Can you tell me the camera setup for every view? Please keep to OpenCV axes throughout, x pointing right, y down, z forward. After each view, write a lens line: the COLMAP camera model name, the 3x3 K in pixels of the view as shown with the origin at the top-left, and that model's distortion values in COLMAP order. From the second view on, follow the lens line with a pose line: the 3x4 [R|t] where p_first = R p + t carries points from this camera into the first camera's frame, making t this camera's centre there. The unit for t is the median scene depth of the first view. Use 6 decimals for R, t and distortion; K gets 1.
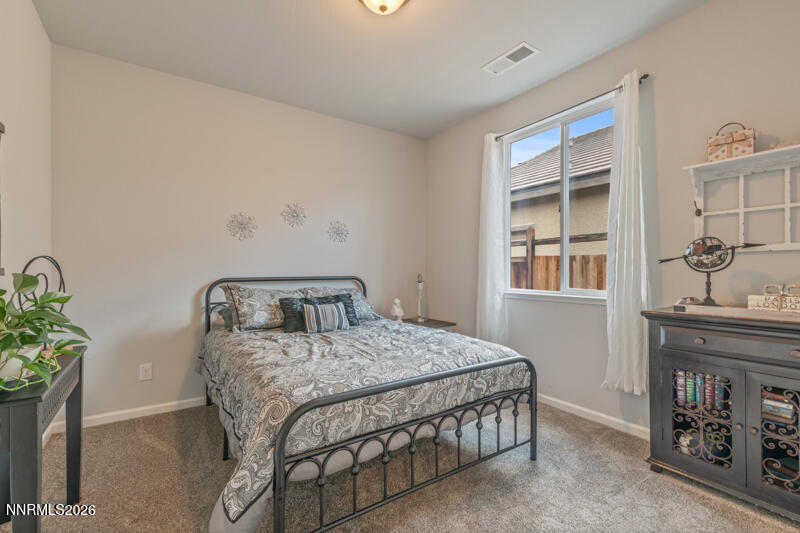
lens RADIAL K [[356.6, 0, 400.0], [0, 356.6, 266.5], [0, 0, 1]] dist [-0.000861, -0.000162]
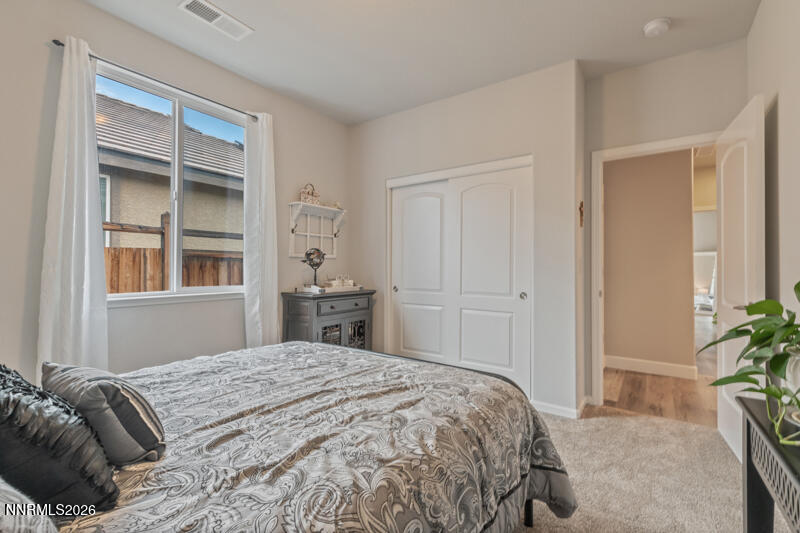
lens RADIAL K [[356.6, 0, 400.0], [0, 356.6, 266.5], [0, 0, 1]] dist [-0.000861, -0.000162]
pose [[-0.363577, 0.008370, 0.931527, -0.567582], [-0.010073, 0.999866, -0.012916, 0.015139], [-0.931510, -0.014079, -0.363444, 0.799961]]
